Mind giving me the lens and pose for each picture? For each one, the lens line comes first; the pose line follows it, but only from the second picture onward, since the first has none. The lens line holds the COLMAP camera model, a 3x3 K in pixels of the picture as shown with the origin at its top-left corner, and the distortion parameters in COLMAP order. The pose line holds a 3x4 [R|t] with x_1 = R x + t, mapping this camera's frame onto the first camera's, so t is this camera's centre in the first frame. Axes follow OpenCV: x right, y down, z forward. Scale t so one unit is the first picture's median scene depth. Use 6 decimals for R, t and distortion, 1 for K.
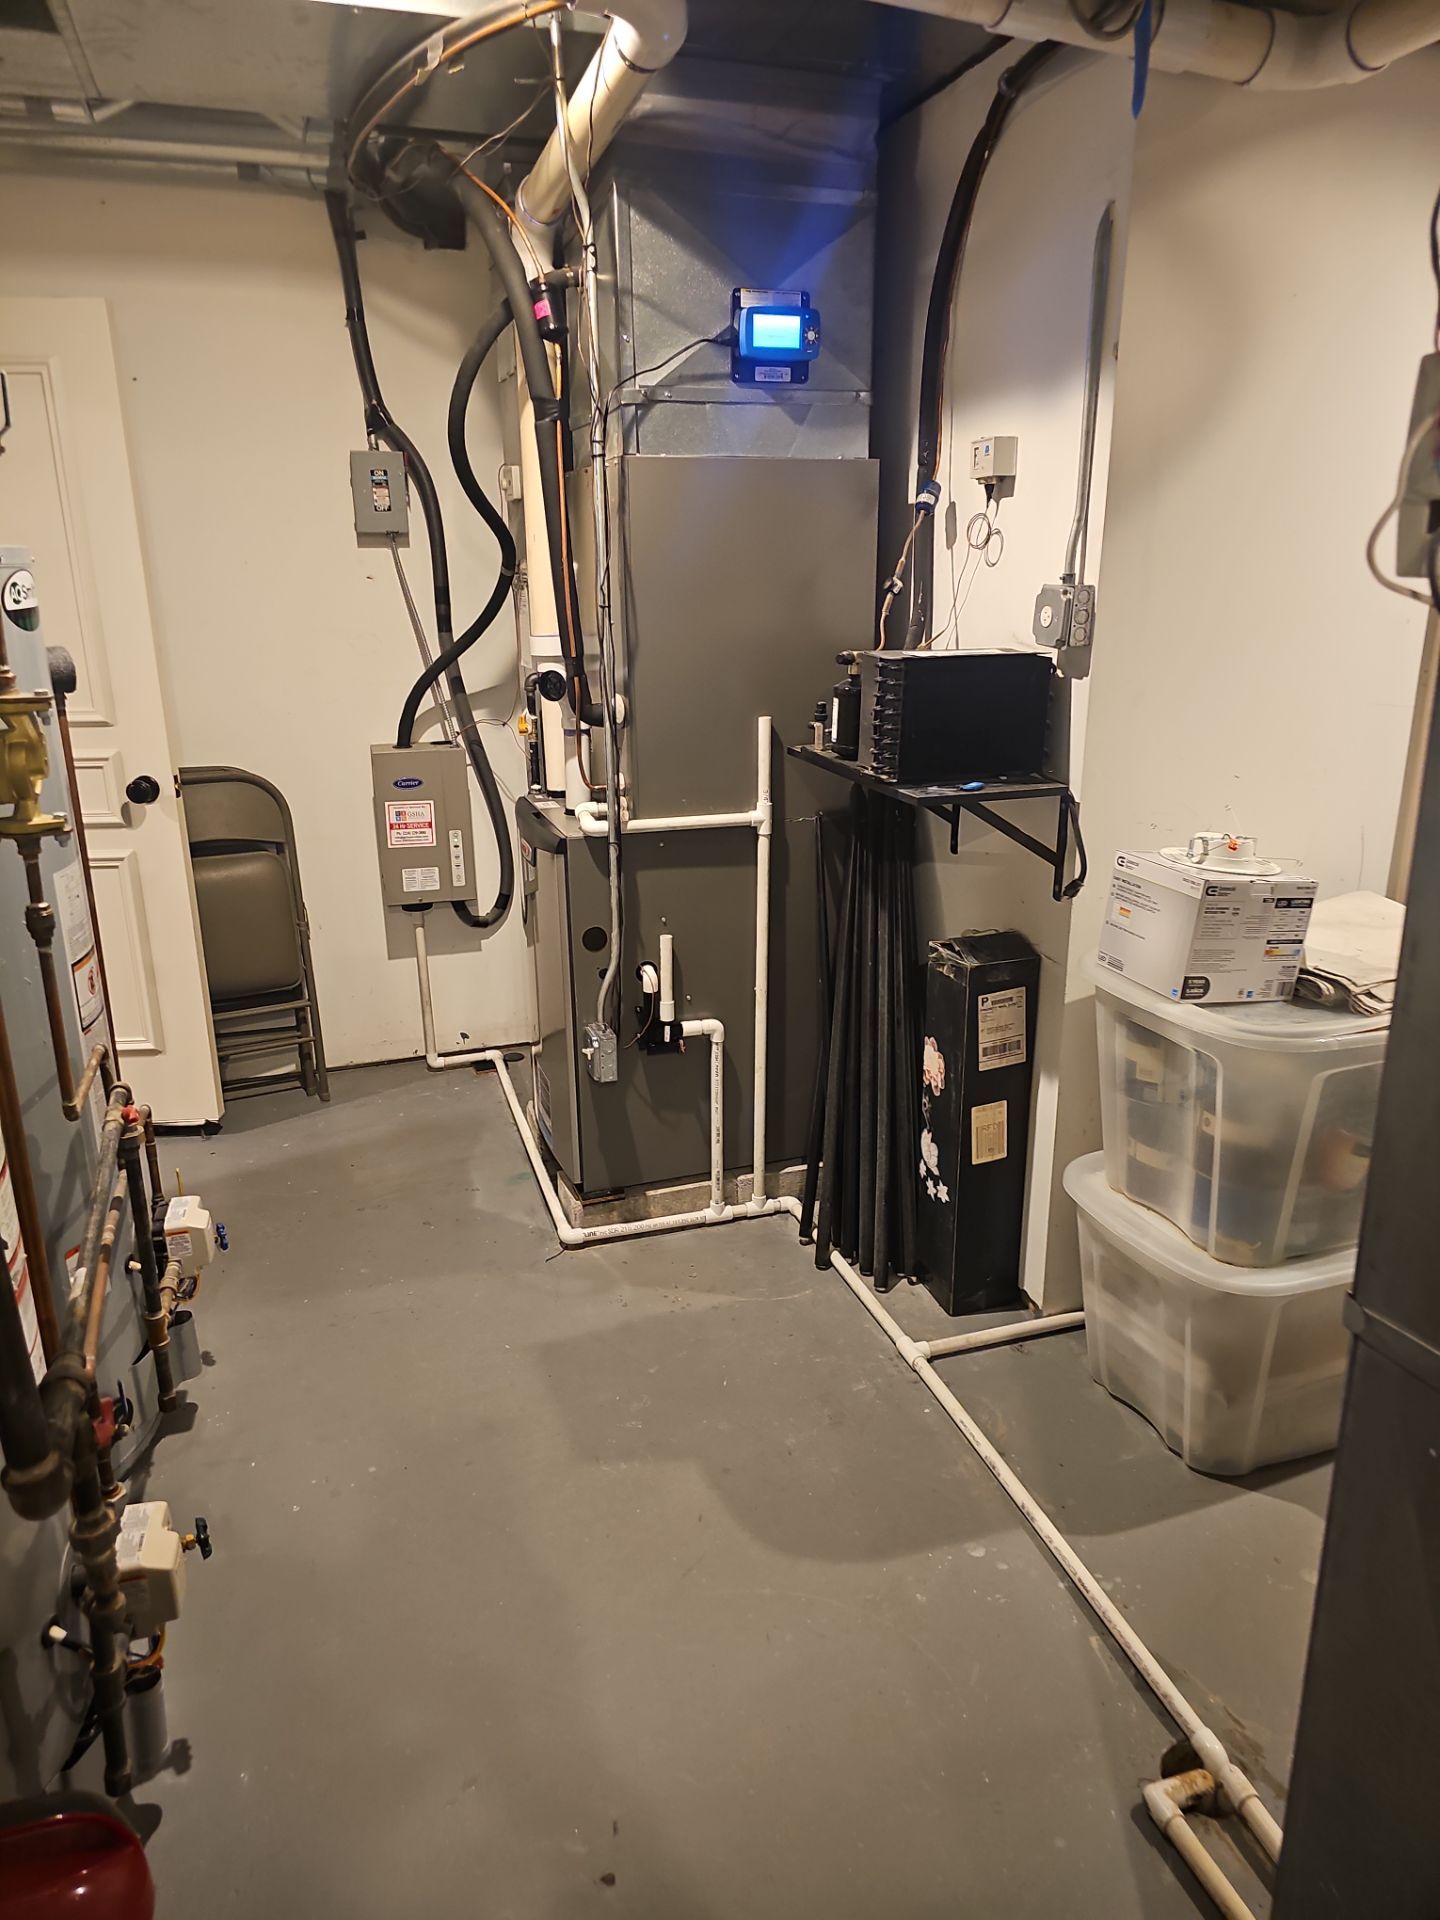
lens RADIAL K [[1265.5, 0, 709.1], [0, 1265.5, 955.3], [0, 0, 1]] dist [0.035250, -0.025122]
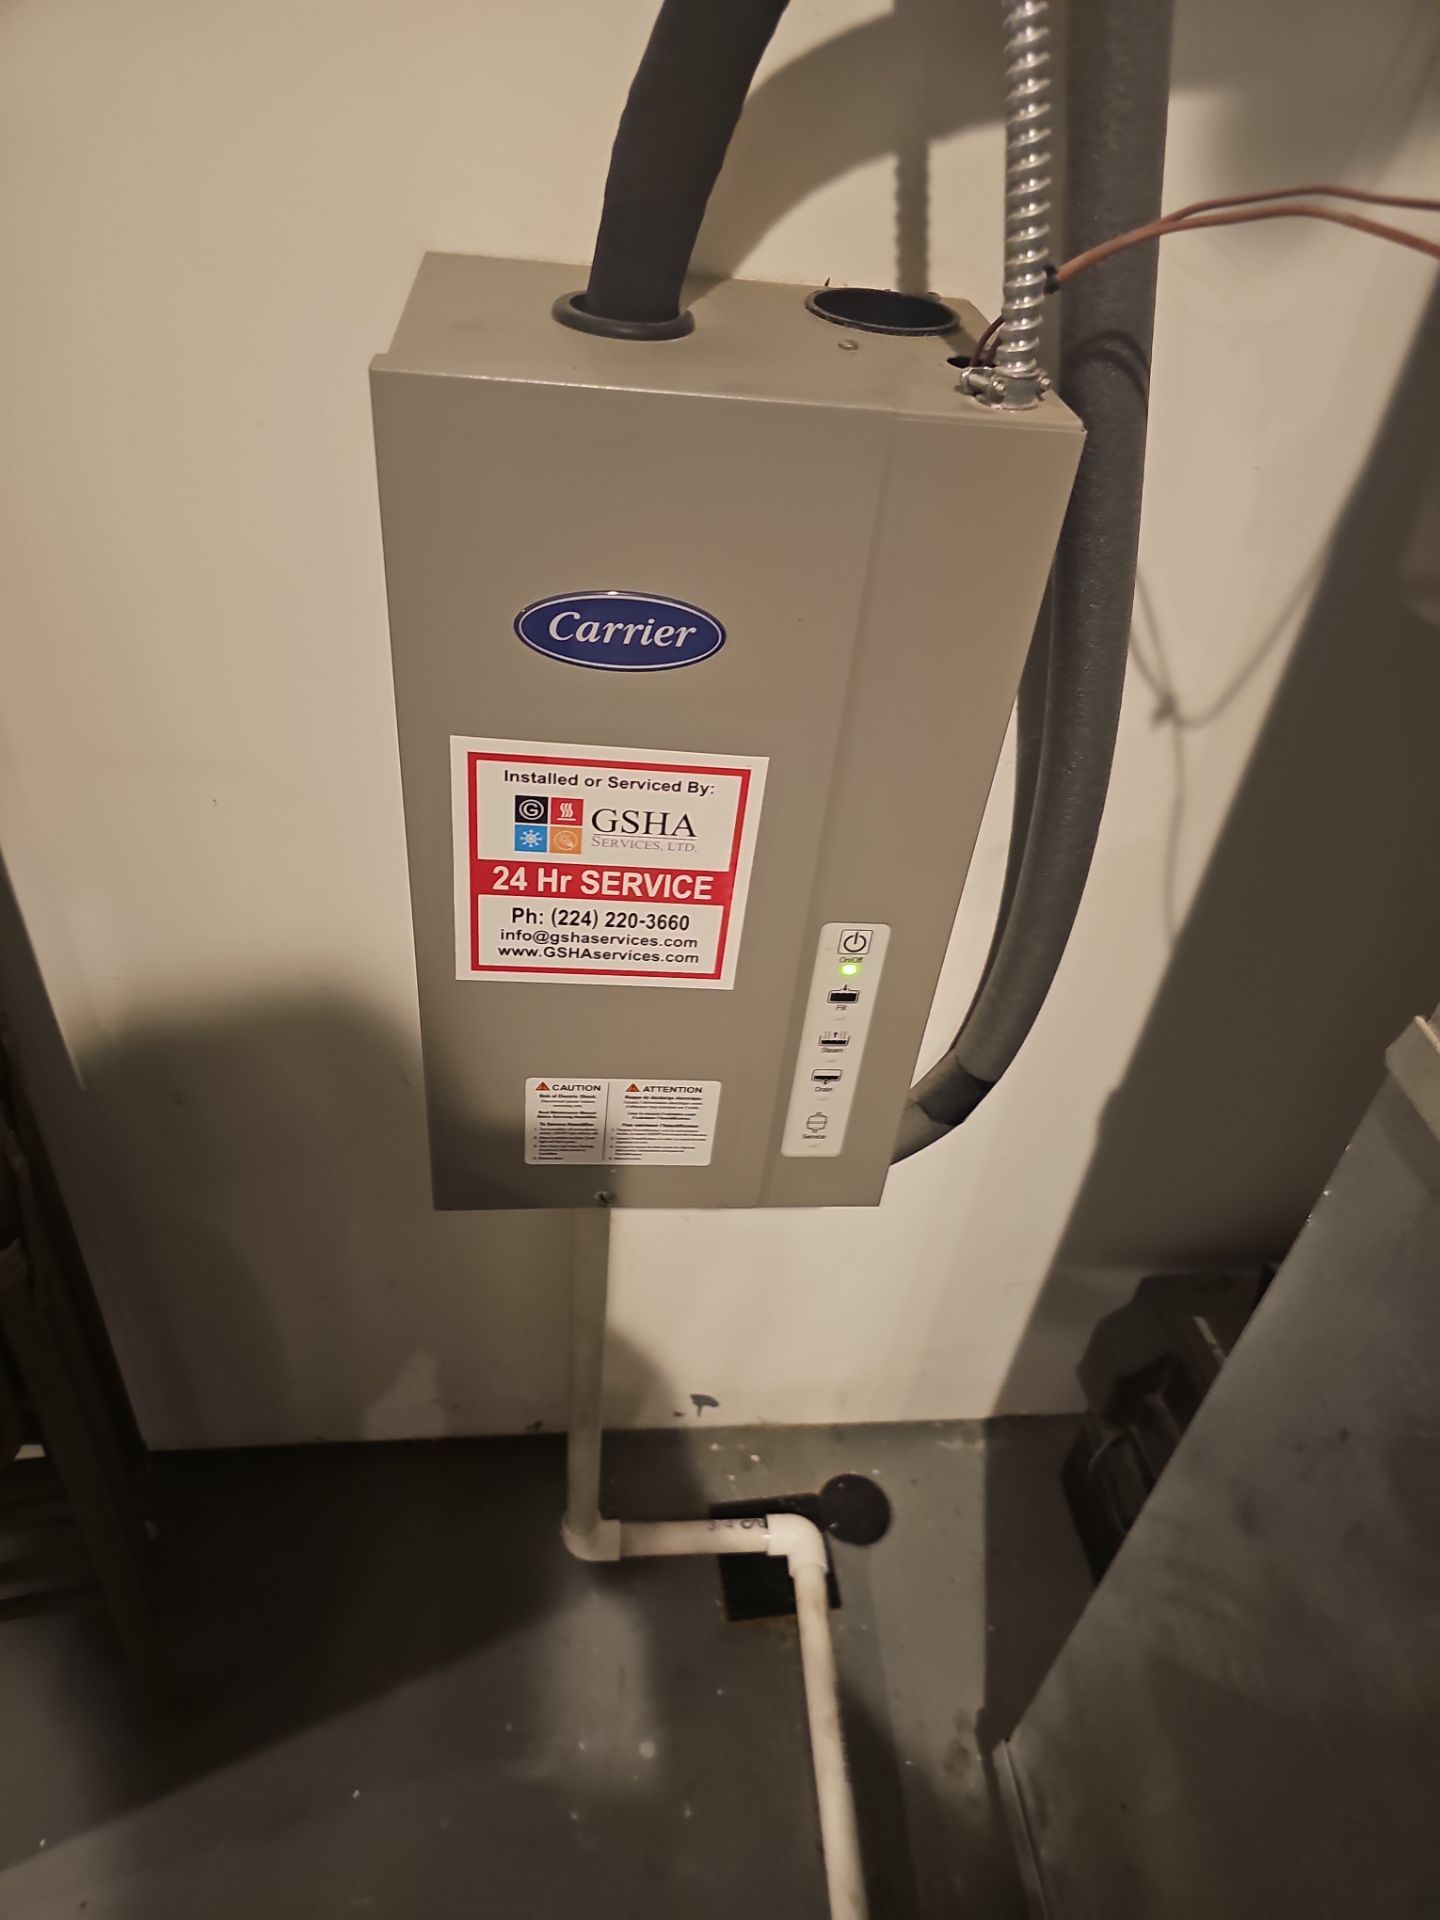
lens RADIAL K [[1265.5, 0, 725.4], [0, 1265.5, 963.0], [0, 0, 1]] dist [0.035250, -0.025122]
pose [[0.971761, 0.215985, -0.095029, -0.262970], [-0.166274, 0.912523, 0.373703, -0.200255], [0.167430, -0.347349, 0.922668, 1.104913]]
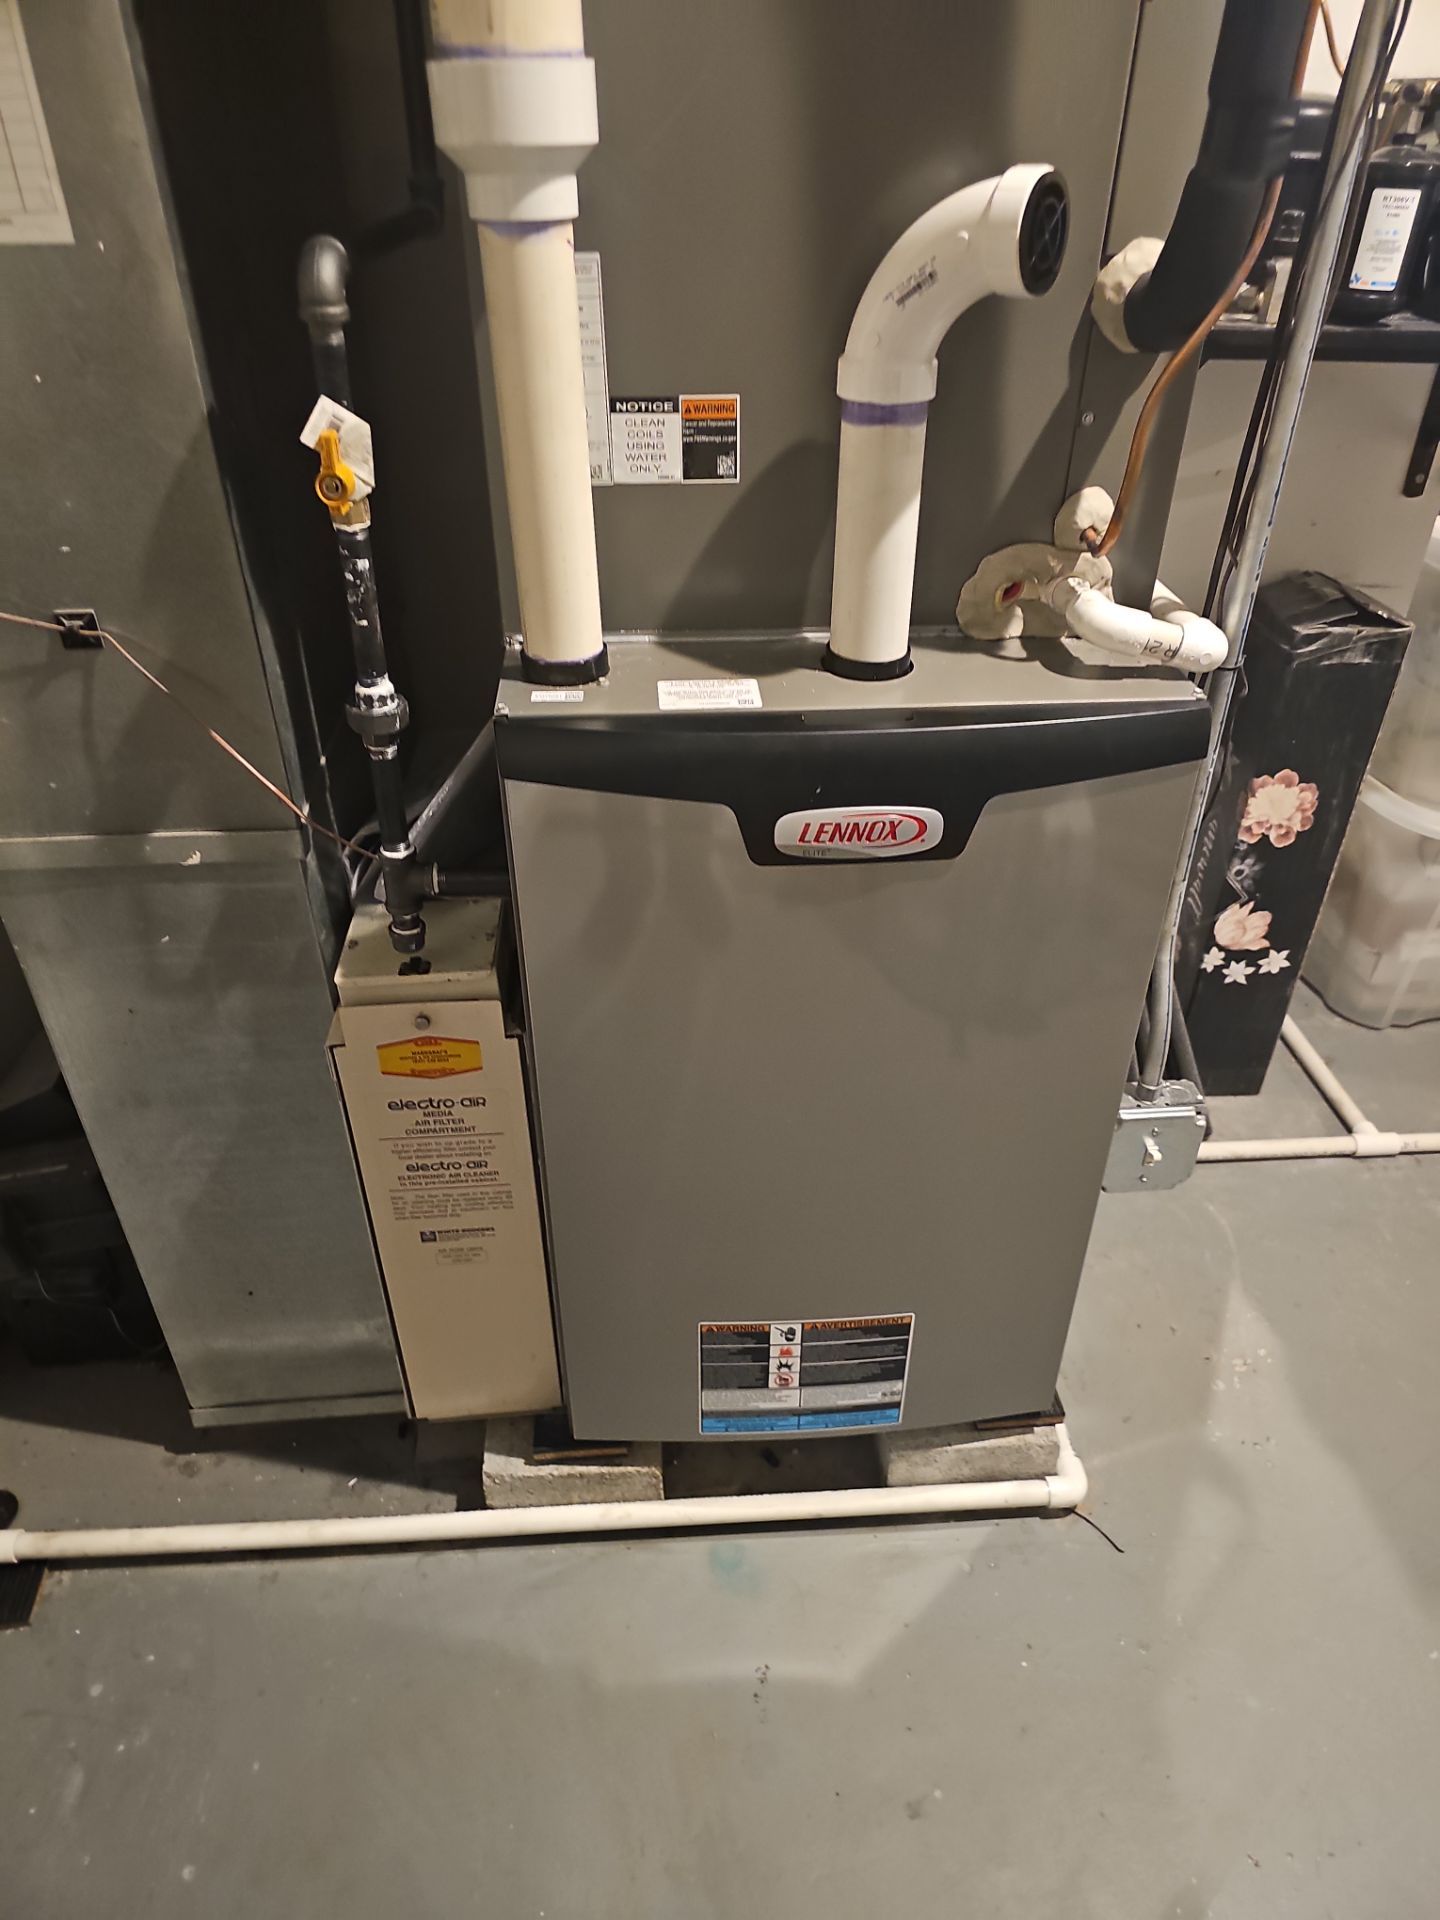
lens RADIAL K [[1265.5, 0, 732.4], [0, 1265.5, 969.4], [0, 0, 1]] dist [0.035250, -0.025122]
pose [[0.233568, -0.537447, 0.810307, -0.447528], [0.281672, 0.835023, 0.472649, -0.224663], [-0.930649, 0.117845, 0.346418, 0.954753]]
